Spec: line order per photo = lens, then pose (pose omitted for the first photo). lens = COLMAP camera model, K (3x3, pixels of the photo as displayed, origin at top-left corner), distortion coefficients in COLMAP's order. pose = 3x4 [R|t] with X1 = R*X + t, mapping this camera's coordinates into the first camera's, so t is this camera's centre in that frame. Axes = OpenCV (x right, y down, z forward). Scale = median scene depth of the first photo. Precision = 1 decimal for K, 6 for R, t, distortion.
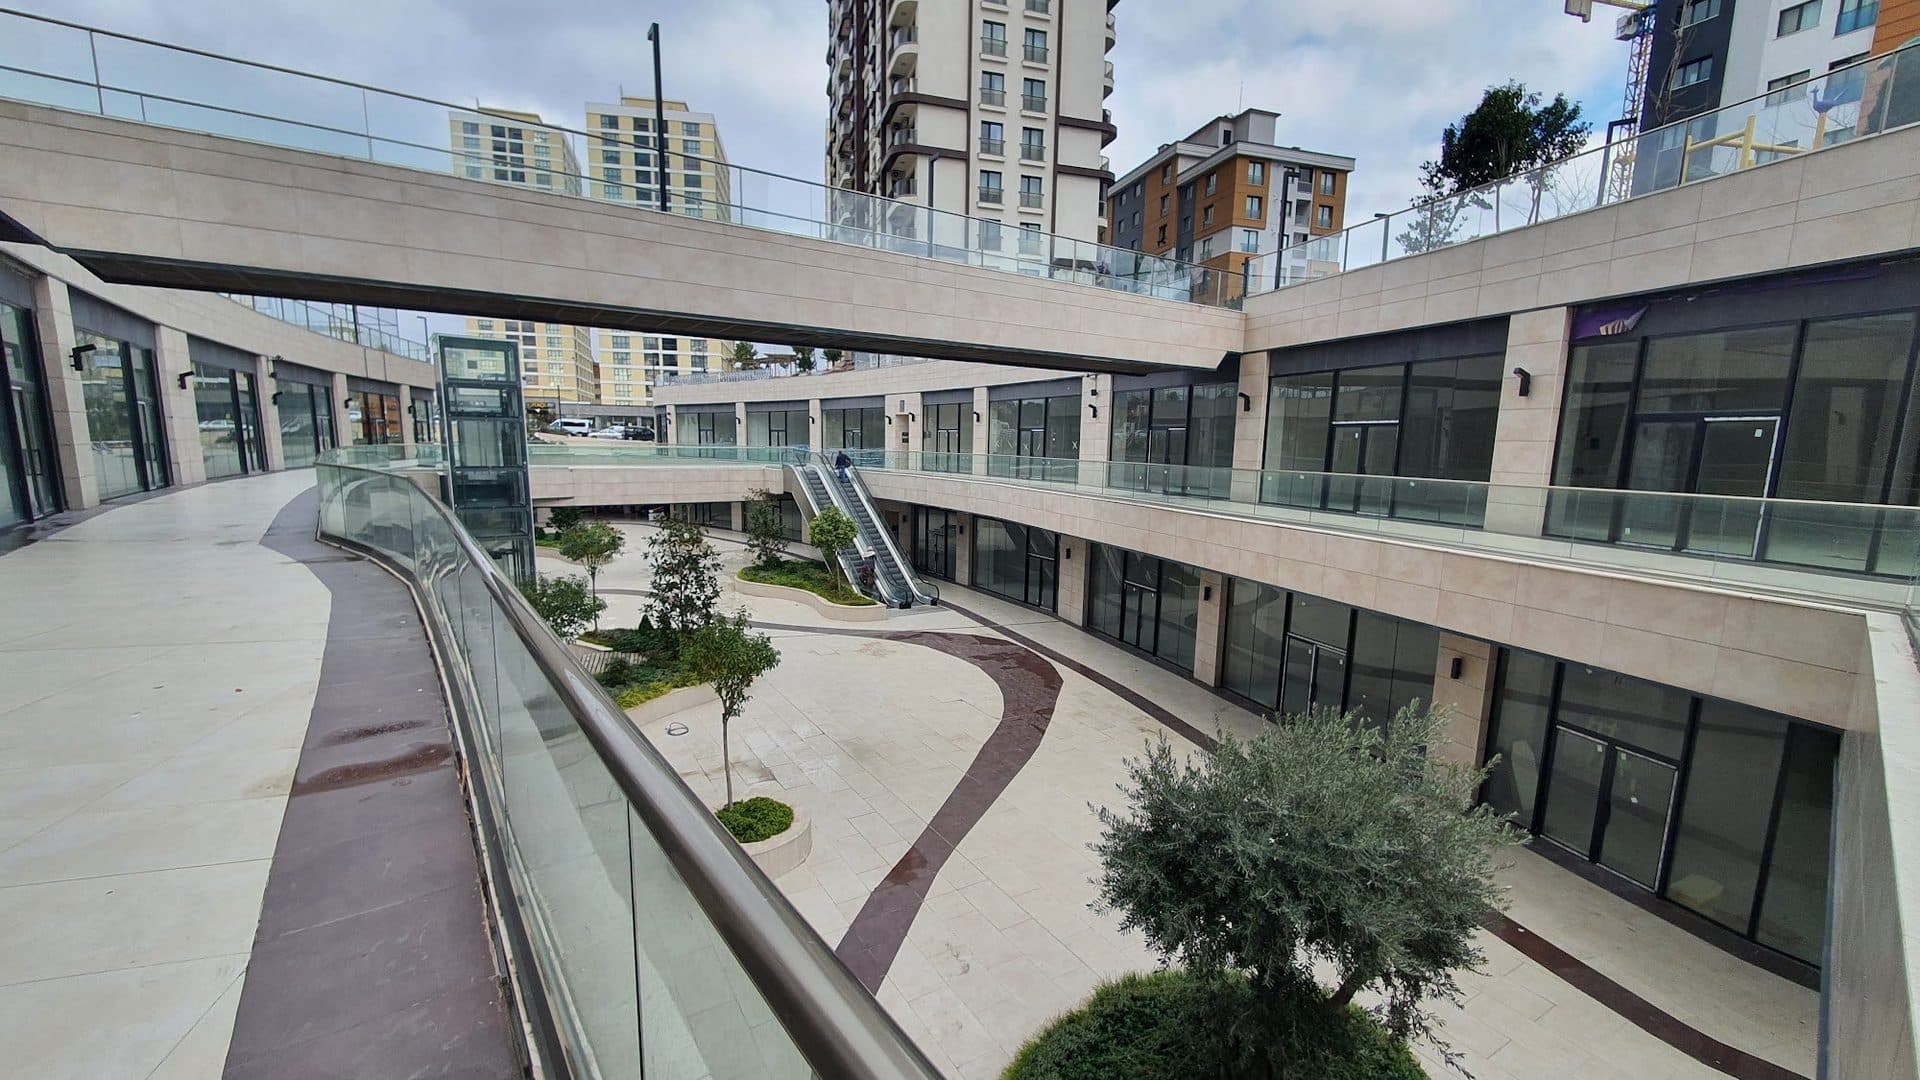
lens RADIAL K [[762.6, 0, 964.7], [0, 762.6, 561.3], [0, 0, 1]] dist [-0.002200, -0.001176]
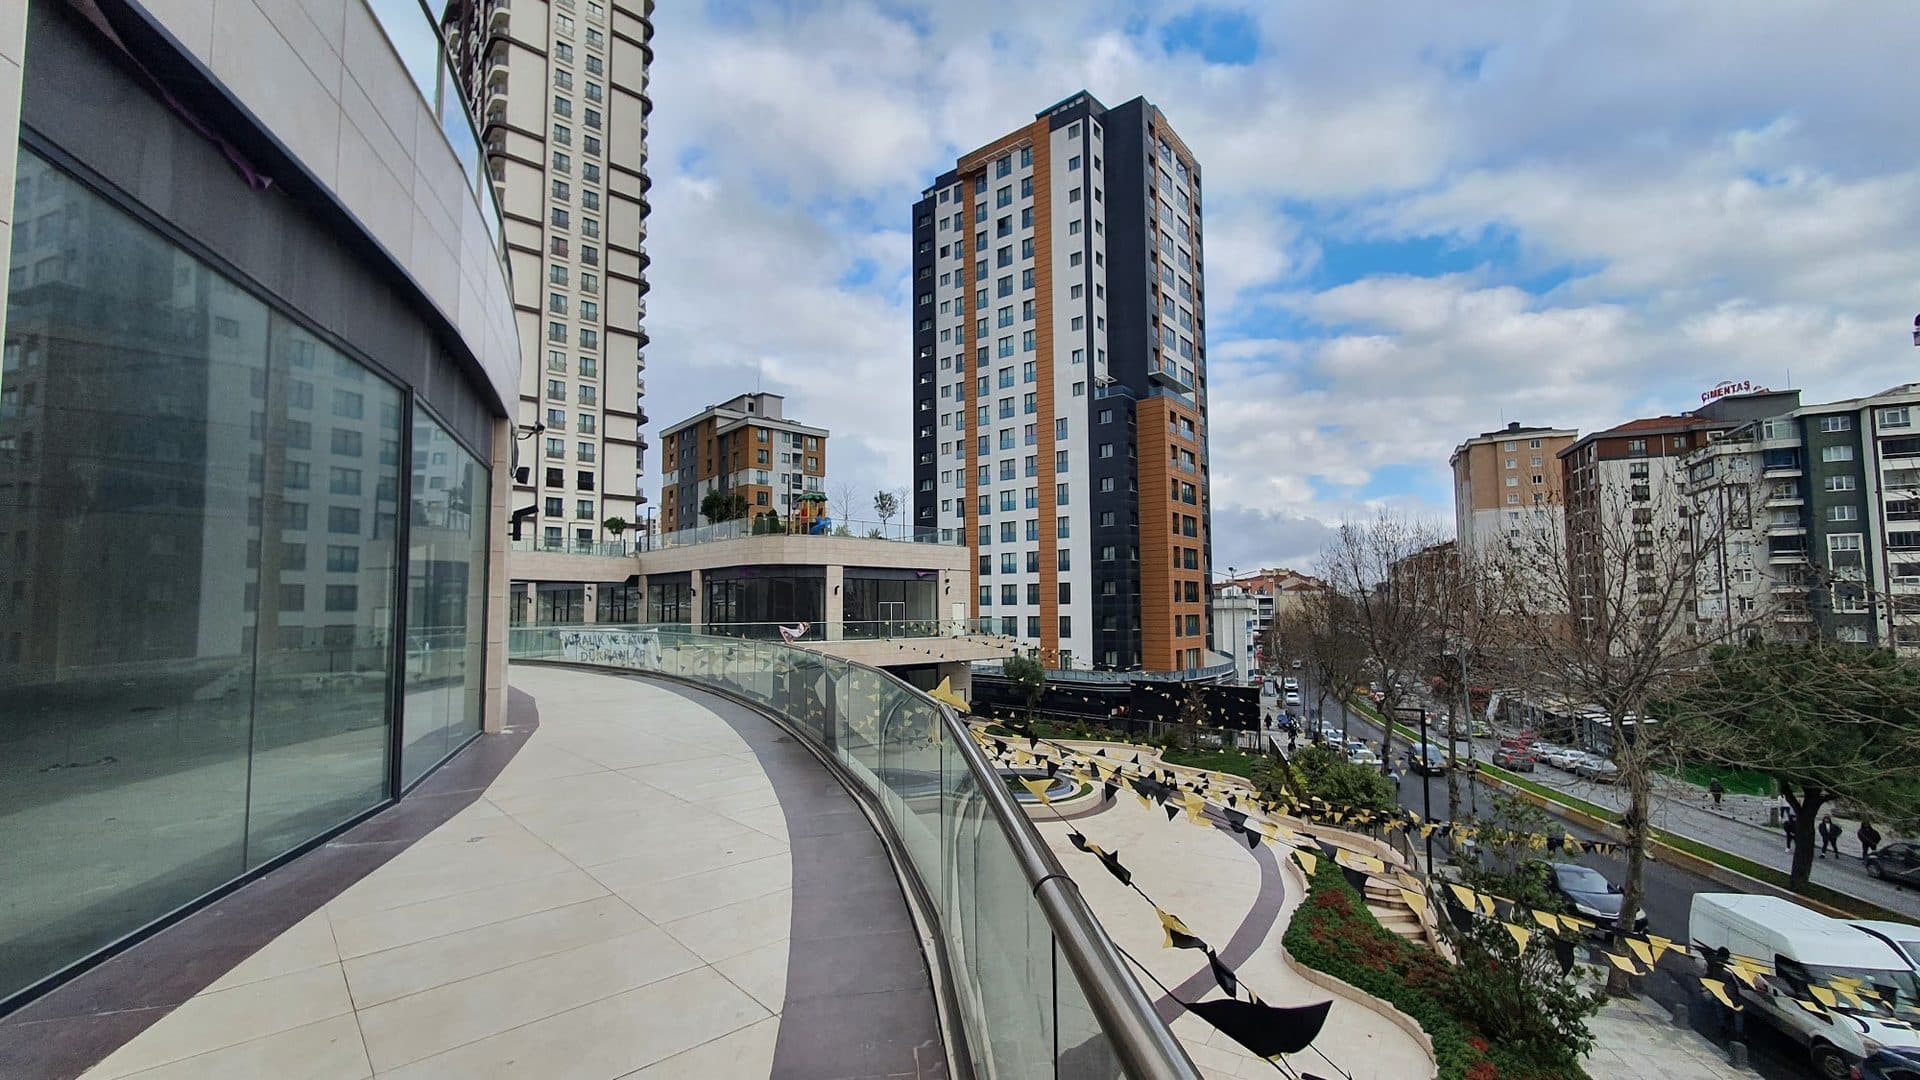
lens RADIAL K [[761.6, 0, 961.4], [0, 761.6, 559.2], [0, 0, 1]] dist [-0.001120, -0.000654]
pose [[0.900691, 0.004578, 0.434436, 0.144032], [0.090914, 0.975820, -0.198771, 0.139943], [-0.424841, 0.218527, 0.878496, -0.872147]]
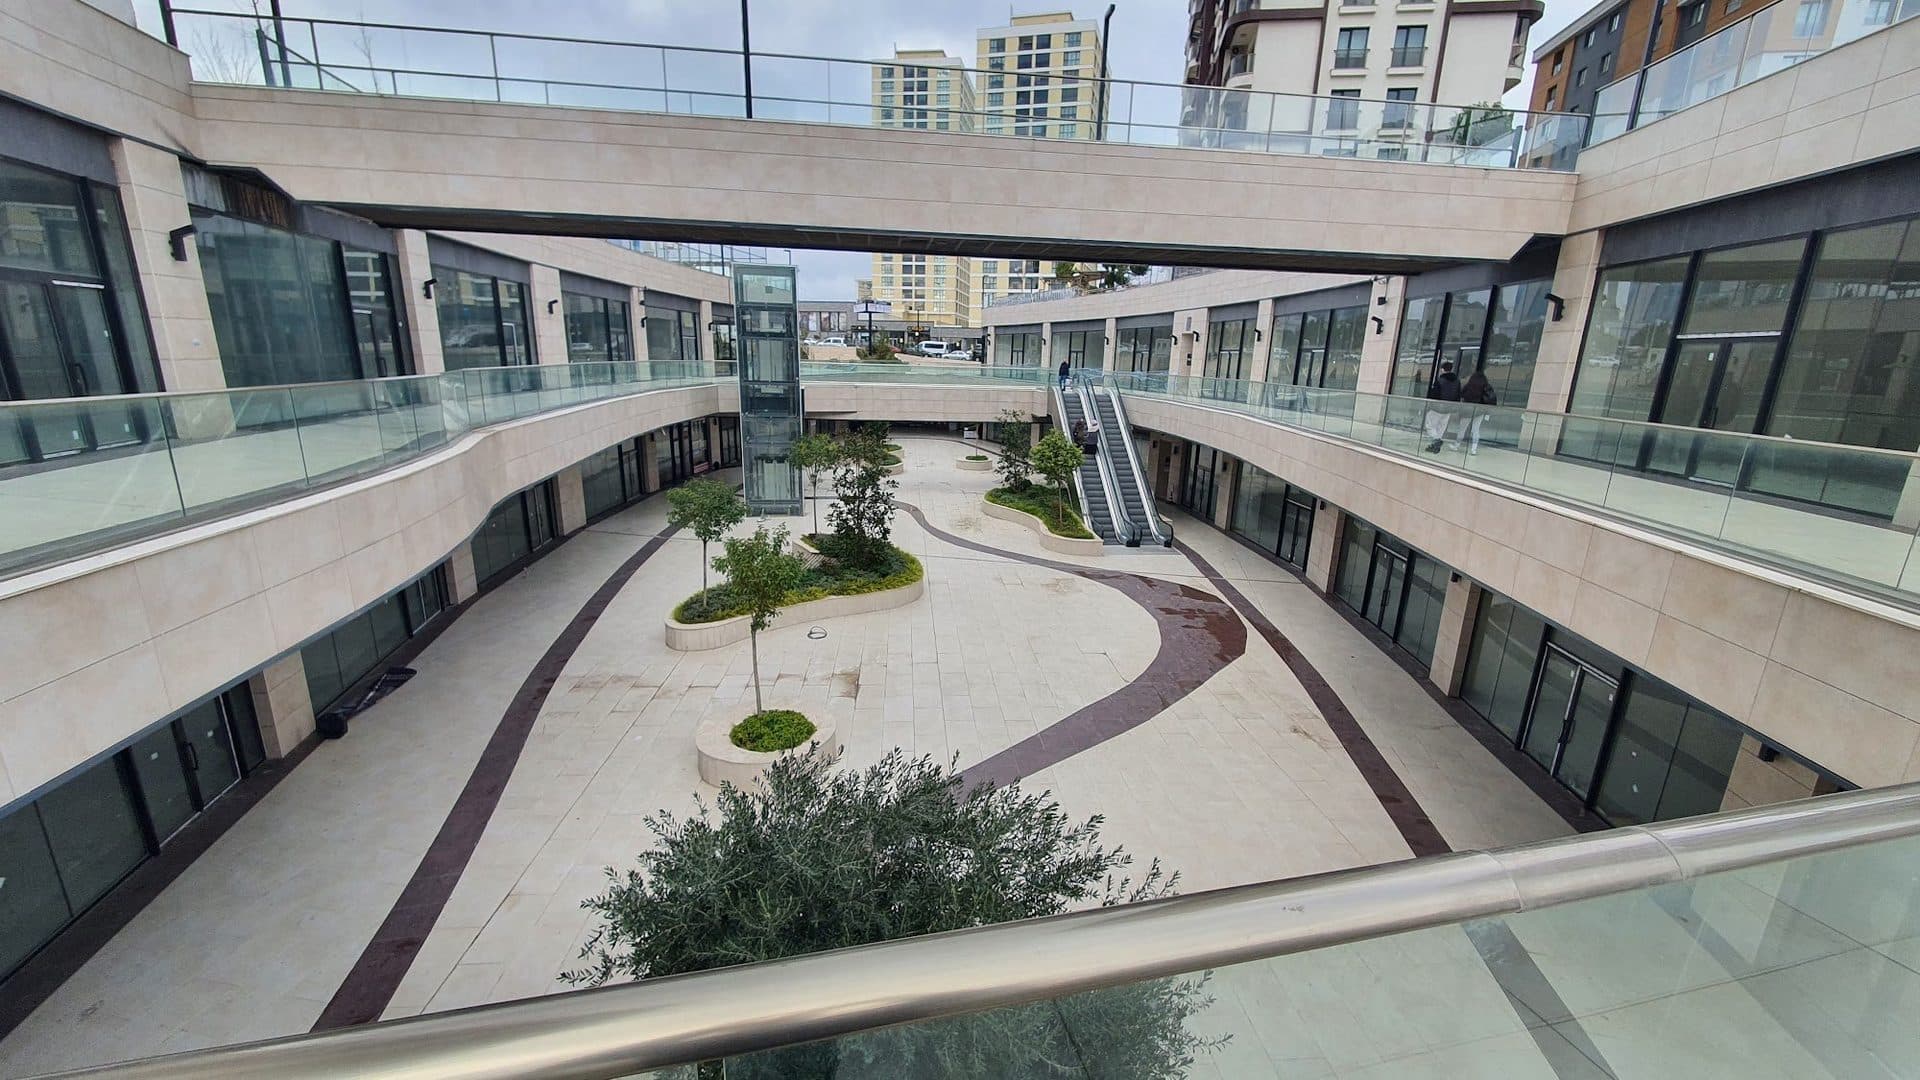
lens RADIAL K [[762.6, 0, 964.7], [0, 762.6, 561.3], [0, 0, 1]] dist [-0.002200, -0.001176]
pose [[0.891575, 0.123884, -0.435598, 0.128880], [-0.081605, 0.990061, 0.114545, -0.008997], [0.445459, -0.066578, 0.892823, 0.072935]]
